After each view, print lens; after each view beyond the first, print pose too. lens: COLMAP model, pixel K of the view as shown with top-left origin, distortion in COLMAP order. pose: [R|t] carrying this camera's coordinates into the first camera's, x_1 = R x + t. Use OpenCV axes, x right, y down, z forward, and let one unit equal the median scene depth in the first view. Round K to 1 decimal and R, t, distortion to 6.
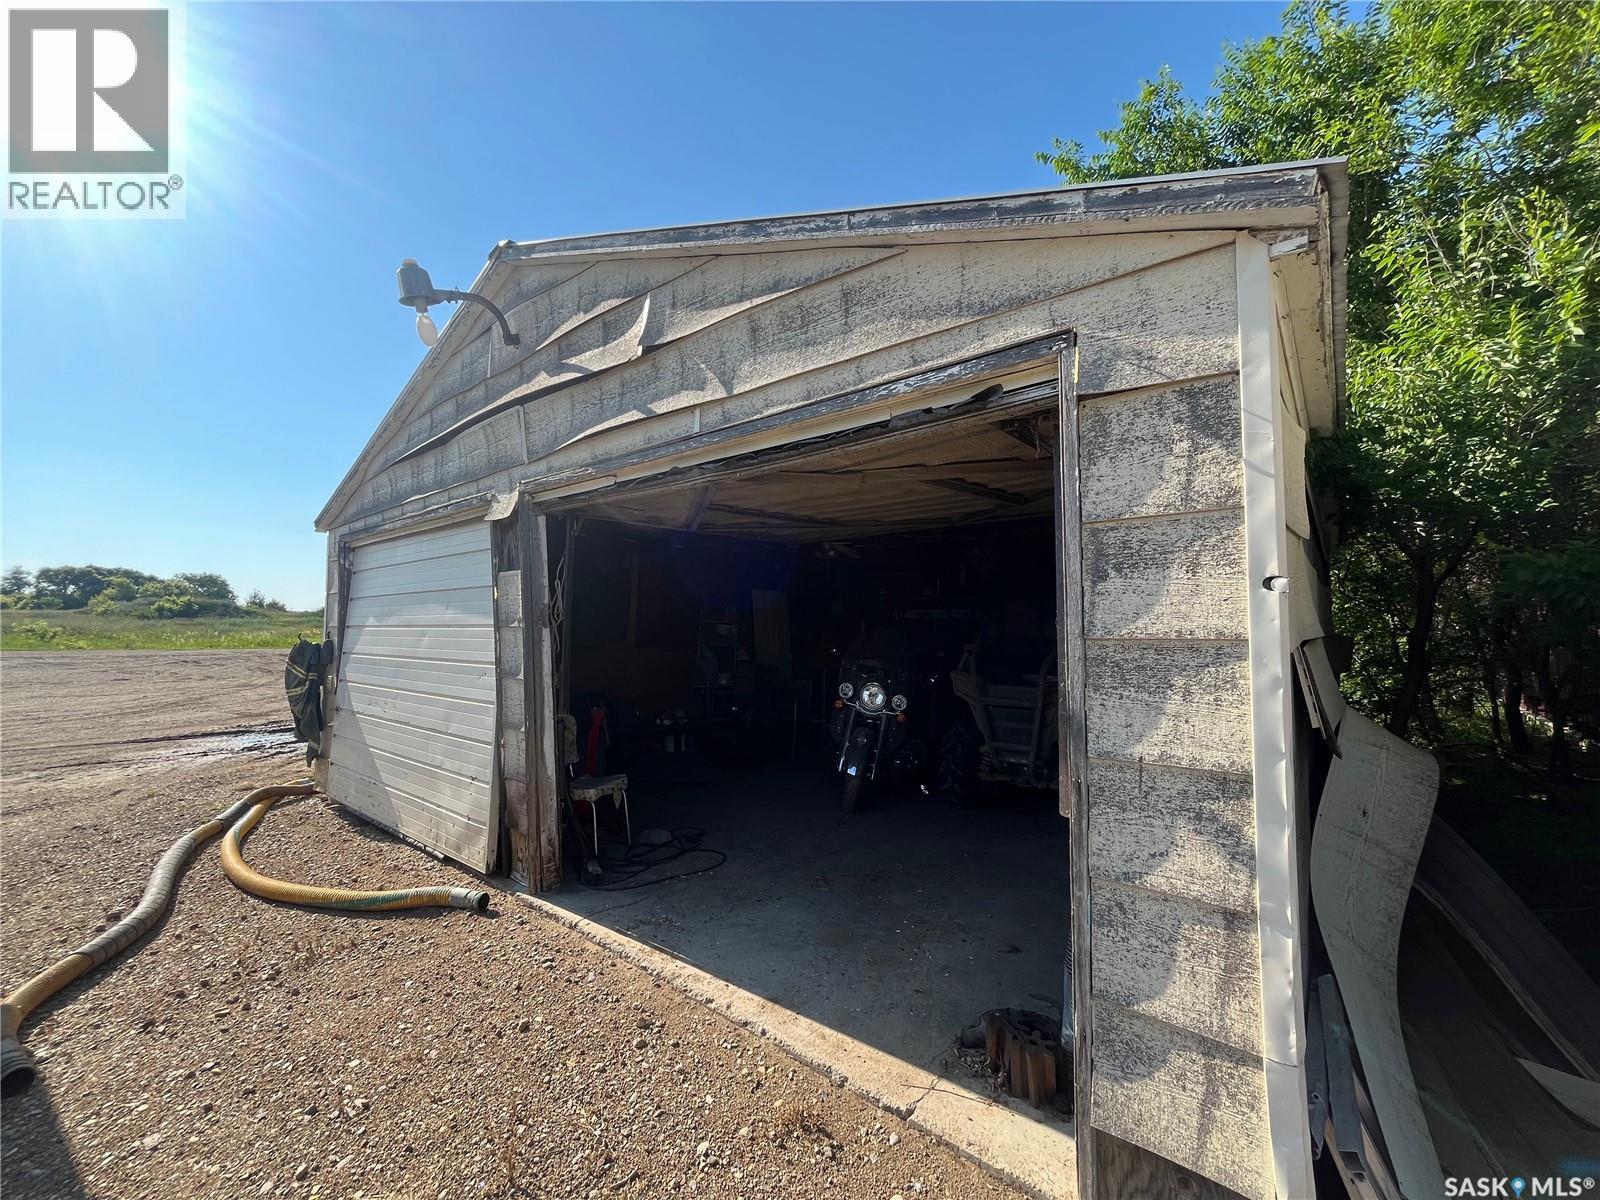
lens RADIAL K [[623.4, 0, 799.7], [0, 623.4, 609.1], [0, 0, 1]] dist [0.001837, 0.000108]
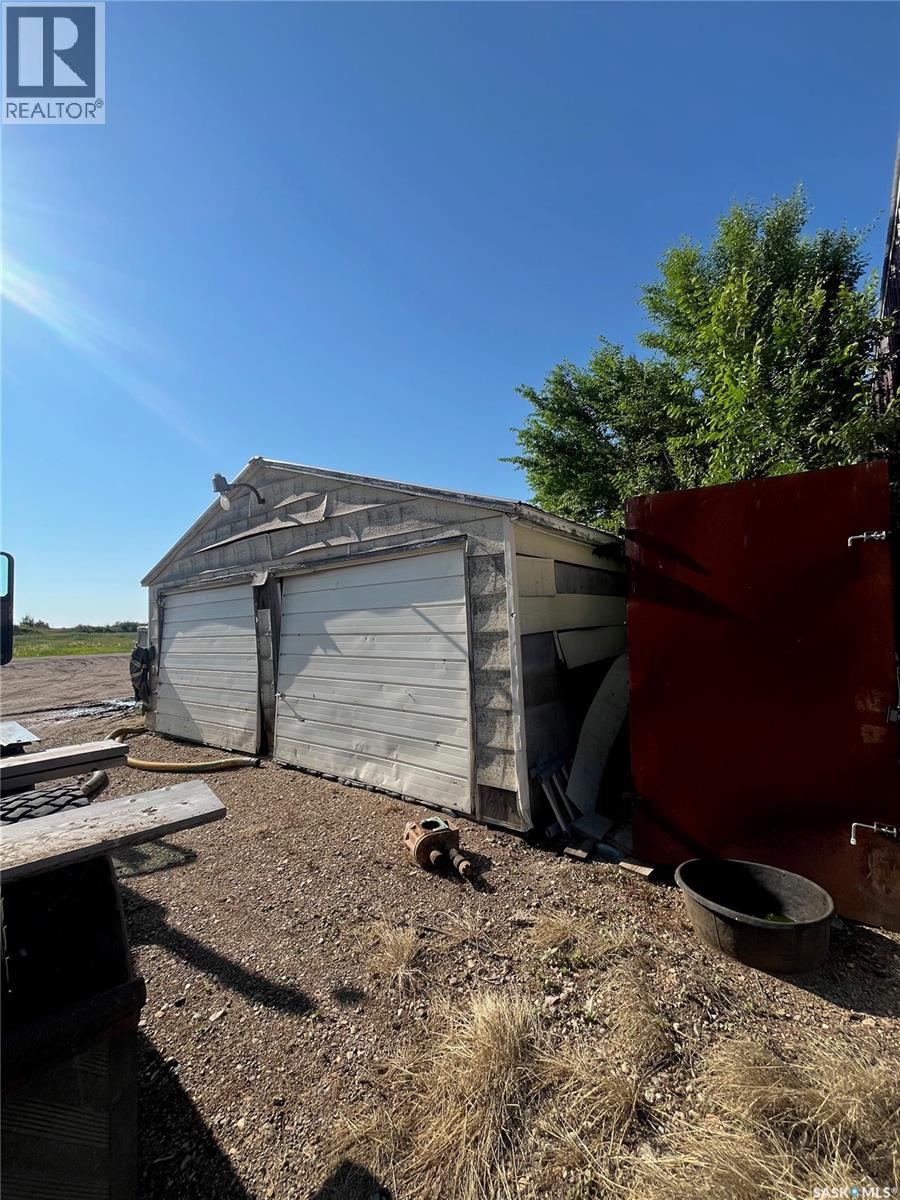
lens RADIAL K [[467.6, 0, 449.5], [0, 467.6, 599.1], [0, 0, 1]] dist [0.001837, 0.000108]
pose [[0.998821, -0.039534, 0.028162, 0.134463], [0.040203, 0.998913, -0.023606, -0.034348], [-0.027198, 0.024710, 0.999325, -0.656101]]
